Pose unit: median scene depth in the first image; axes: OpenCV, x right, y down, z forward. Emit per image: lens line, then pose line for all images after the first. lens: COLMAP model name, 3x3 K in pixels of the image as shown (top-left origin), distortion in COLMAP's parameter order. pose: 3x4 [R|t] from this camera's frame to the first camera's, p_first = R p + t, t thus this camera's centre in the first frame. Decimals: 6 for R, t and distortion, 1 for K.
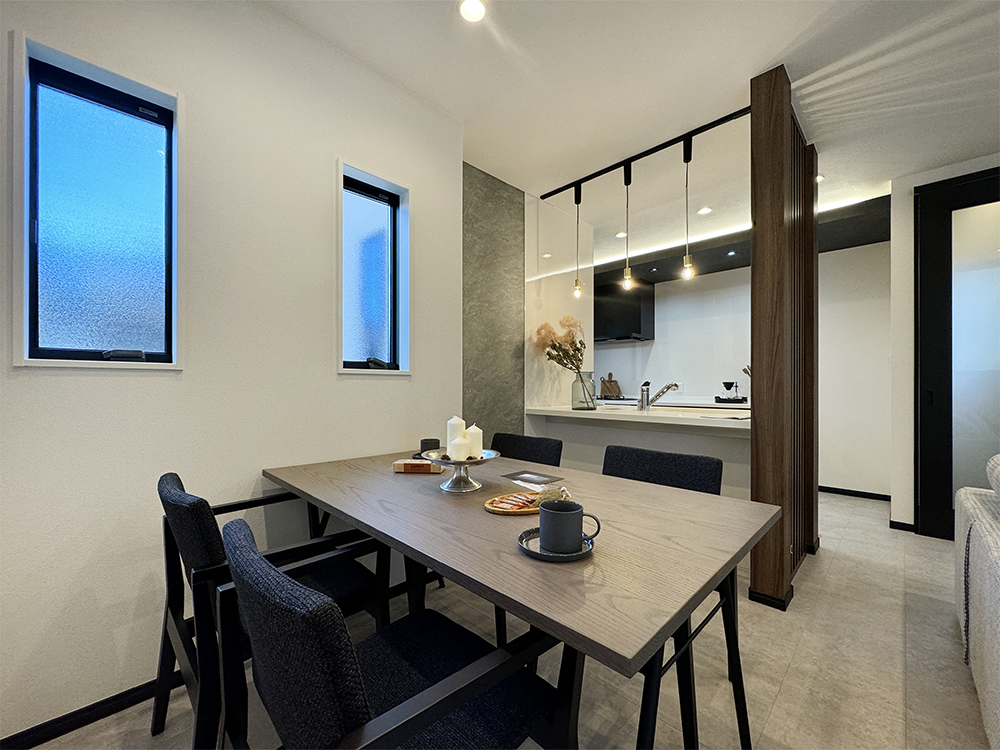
lens RADIAL K [[401.0, 0, 500.7], [0, 401.0, 382.3], [0, 0, 1]] dist [-0.000938, -0.000202]
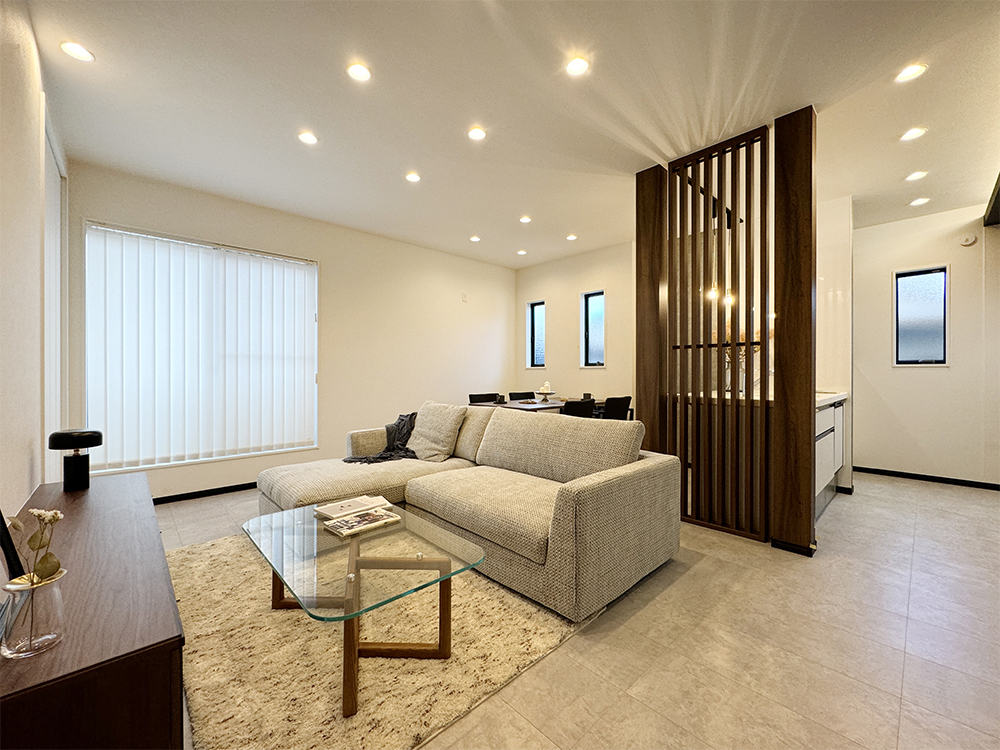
lens RADIAL K [[401.0, 0, 502.1], [0, 401.0, 375.0], [0, 0, 1]] dist [-0.000938, -0.000202]
pose [[-0.027667, 0.002042, -0.999615, 0.923005], [0.004291, 0.999989, 0.001924, 0.003642], [0.999608, -0.004236, -0.027676, -0.899079]]
